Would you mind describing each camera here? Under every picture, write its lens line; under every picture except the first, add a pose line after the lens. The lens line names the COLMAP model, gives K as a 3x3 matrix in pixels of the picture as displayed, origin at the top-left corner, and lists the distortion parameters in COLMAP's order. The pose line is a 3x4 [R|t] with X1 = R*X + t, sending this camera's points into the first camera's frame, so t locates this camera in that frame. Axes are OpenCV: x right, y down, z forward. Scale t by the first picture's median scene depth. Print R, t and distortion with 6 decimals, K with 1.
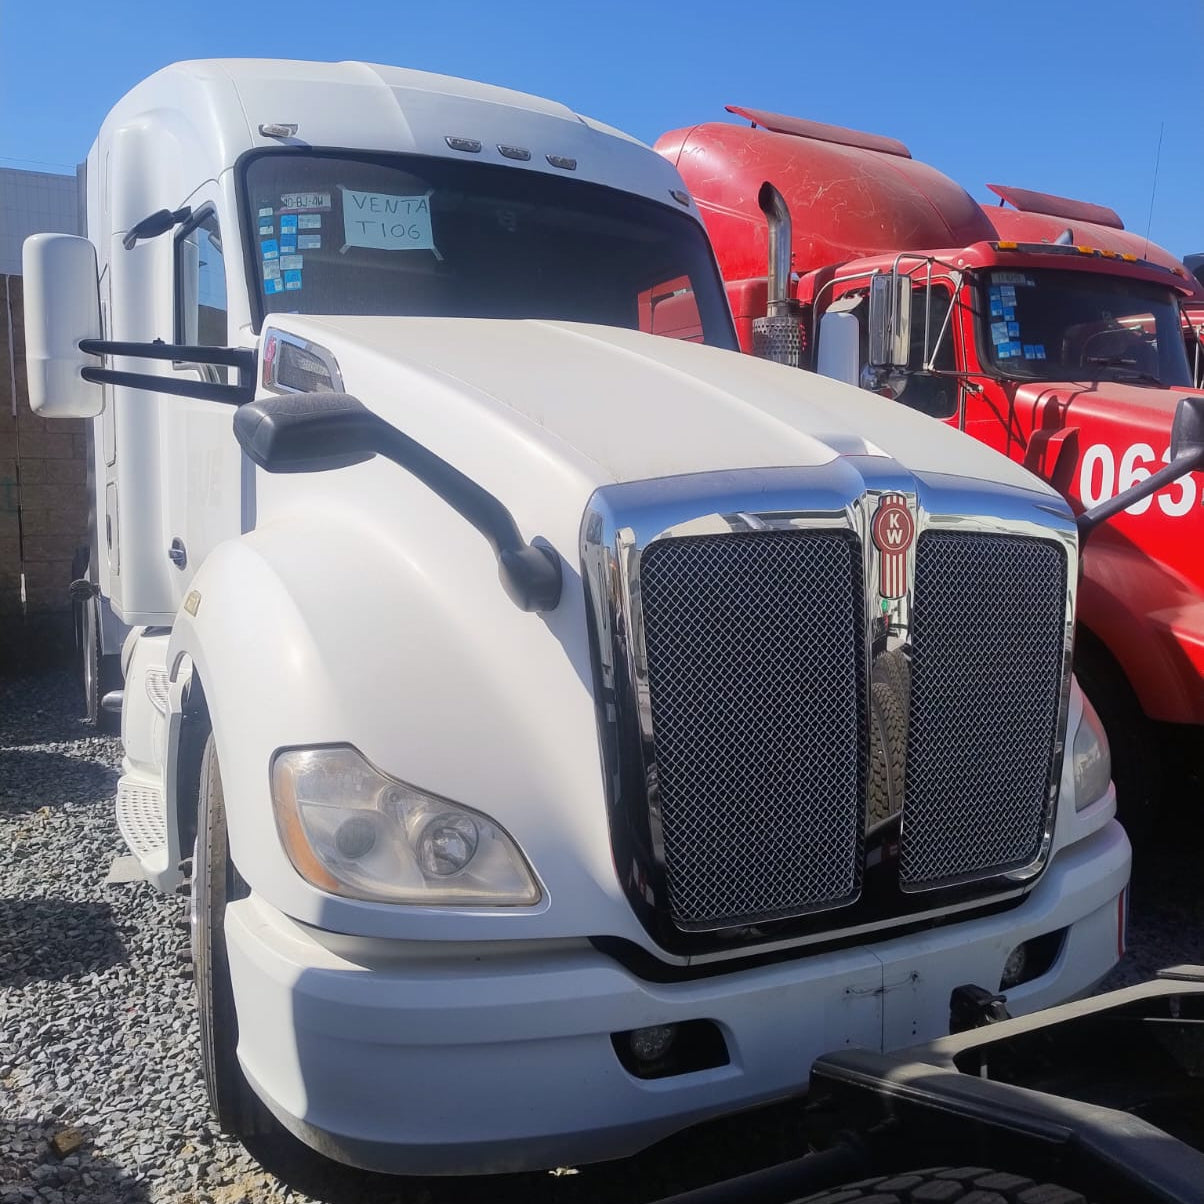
lens RADIAL K [[1079.3, 0, 602.0], [0, 1079.3, 602.0], [0, 0, 1]] dist [0.011200, -0.008185]
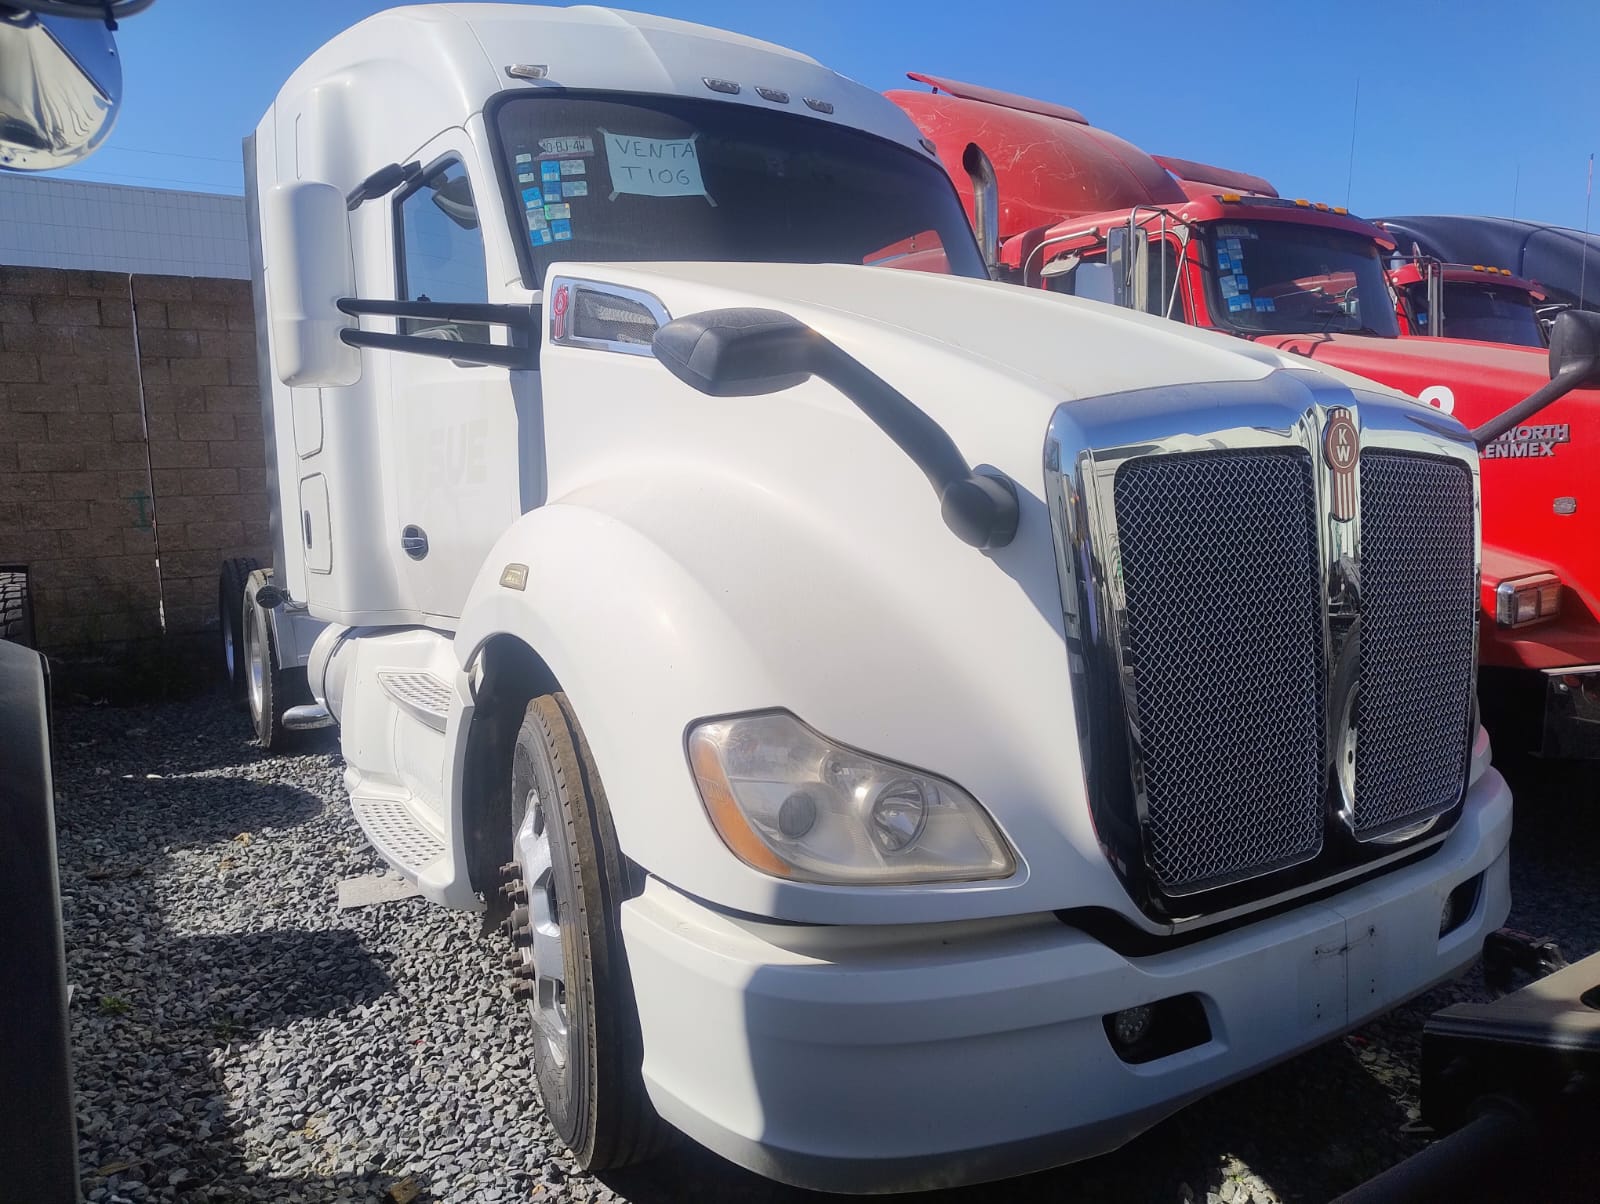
lens RADIAL K [[1083.9, 0, 794.3], [0, 1083.9, 595.3], [0, 0, 1]] dist [0.010233, -0.000807]
pose [[0.996029, -0.049904, 0.073722, -0.170022], [0.050481, 0.998707, -0.005993, 0.026392], [-0.073327, 0.009691, 0.997261, 0.070162]]
